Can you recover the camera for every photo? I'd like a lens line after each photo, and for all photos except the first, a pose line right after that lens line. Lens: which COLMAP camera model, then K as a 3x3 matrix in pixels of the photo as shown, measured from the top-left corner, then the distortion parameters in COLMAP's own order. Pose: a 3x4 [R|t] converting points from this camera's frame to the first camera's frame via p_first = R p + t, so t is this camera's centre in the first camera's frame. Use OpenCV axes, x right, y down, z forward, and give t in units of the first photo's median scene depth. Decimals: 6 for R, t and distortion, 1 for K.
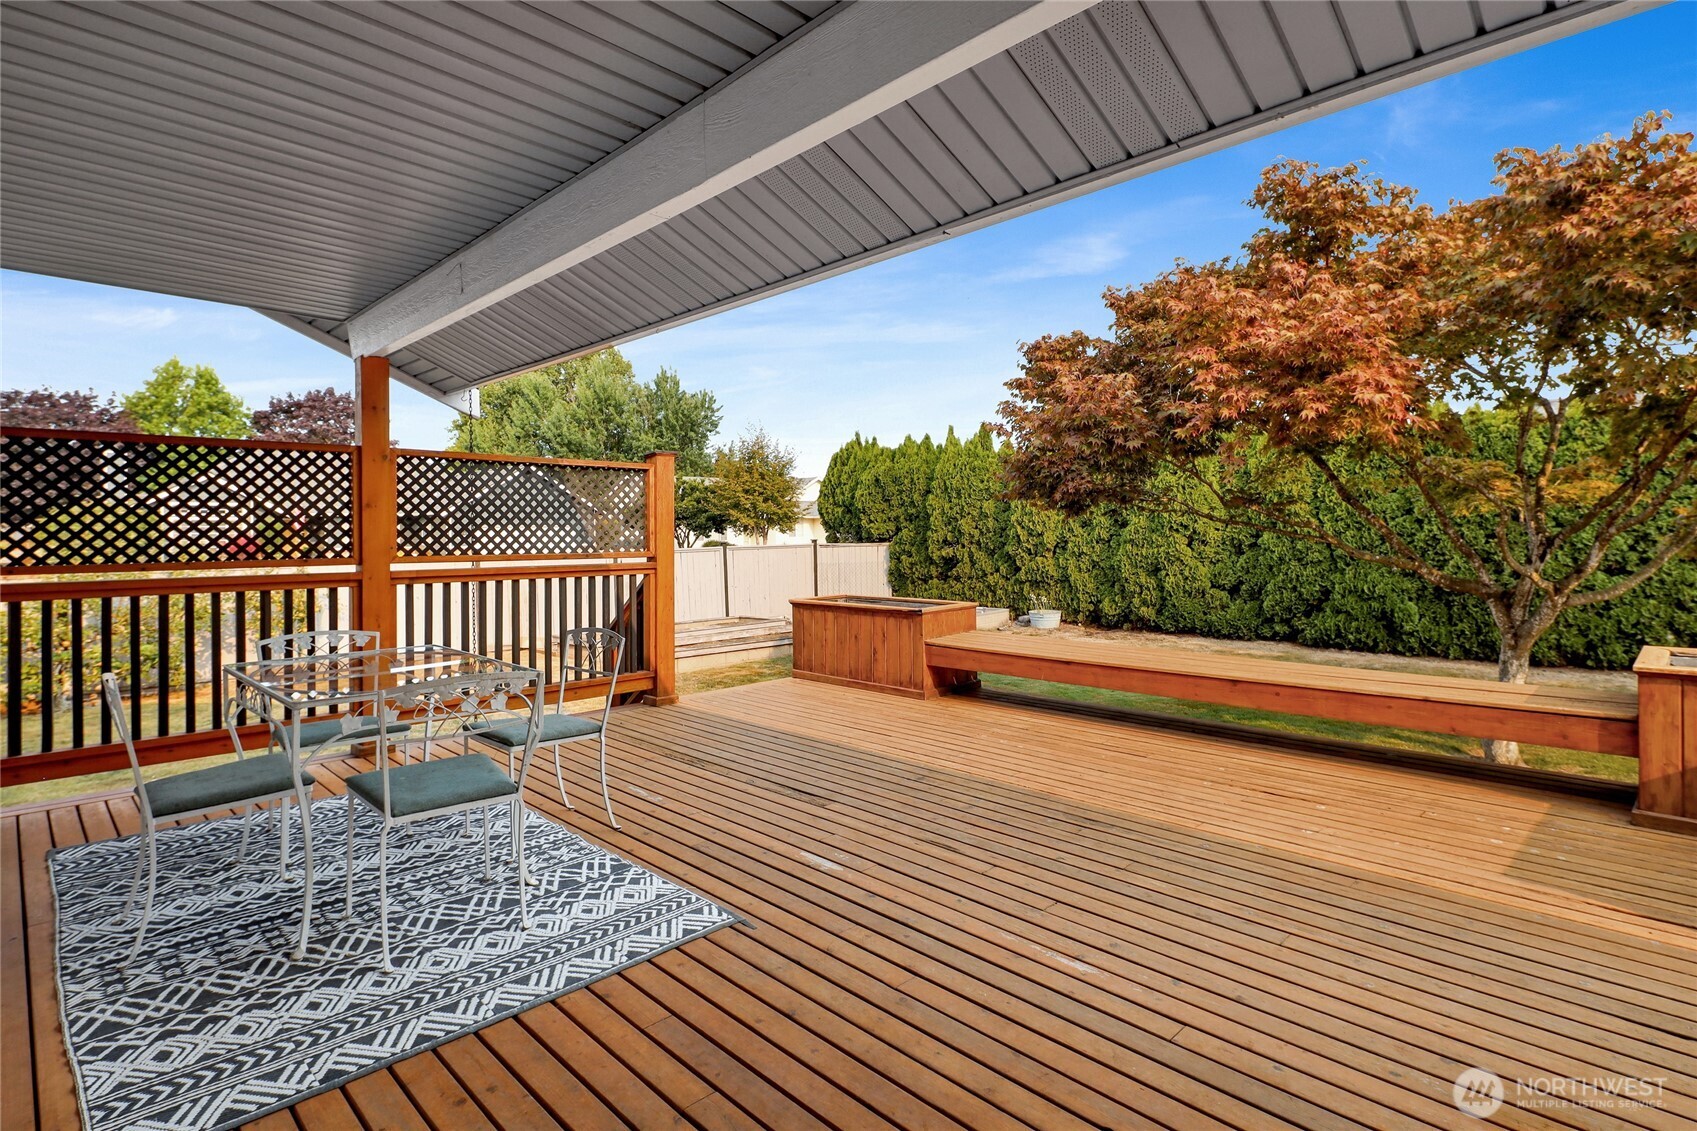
lens RADIAL K [[819.1, 0, 829.5], [0, 819.1, 537.4], [0, 0, 1]] dist [0.017472, -0.010688]
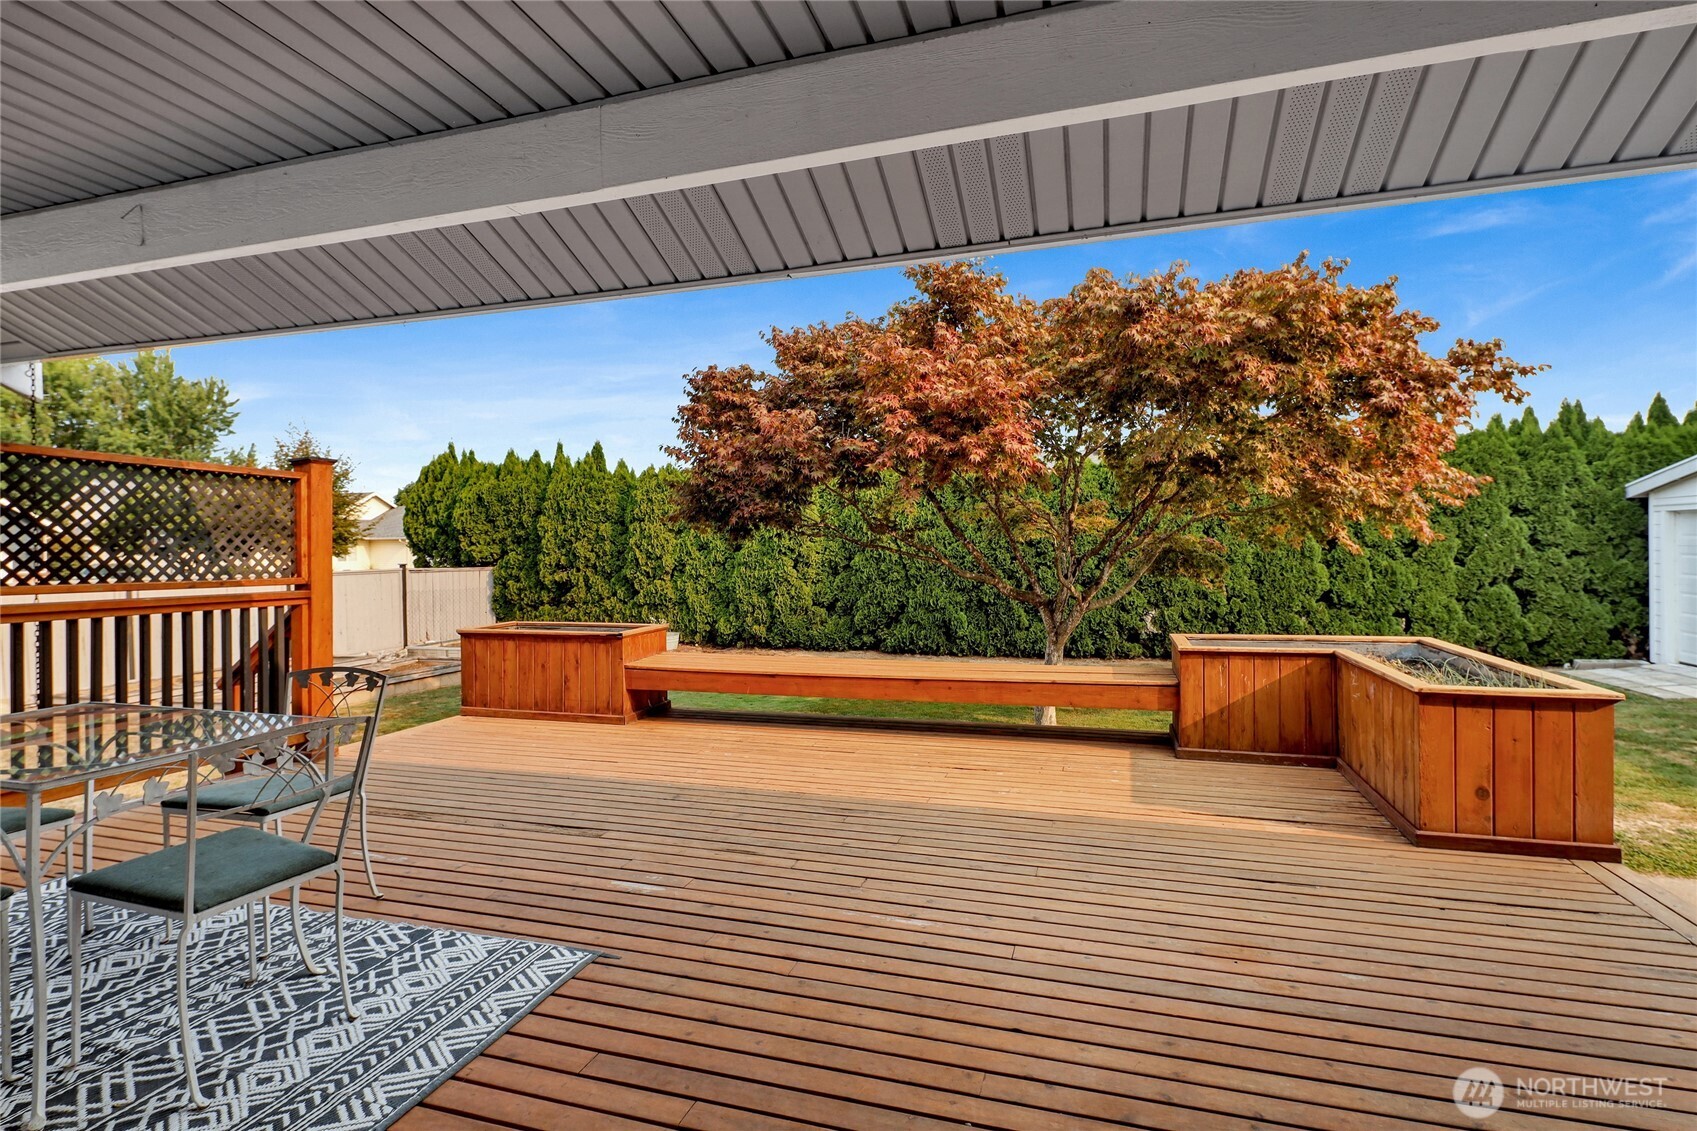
lens RADIAL K [[830.1, 0, 824.6], [0, 830.1, 559.8], [0, 0, 1]] dist [0.017671, -0.010557]
pose [[0.885579, -0.003032, 0.464479, -0.140982], [0.003750, 0.999993, -0.000622, 0.001776], [-0.464473, 0.002293, 0.885584, 0.003848]]
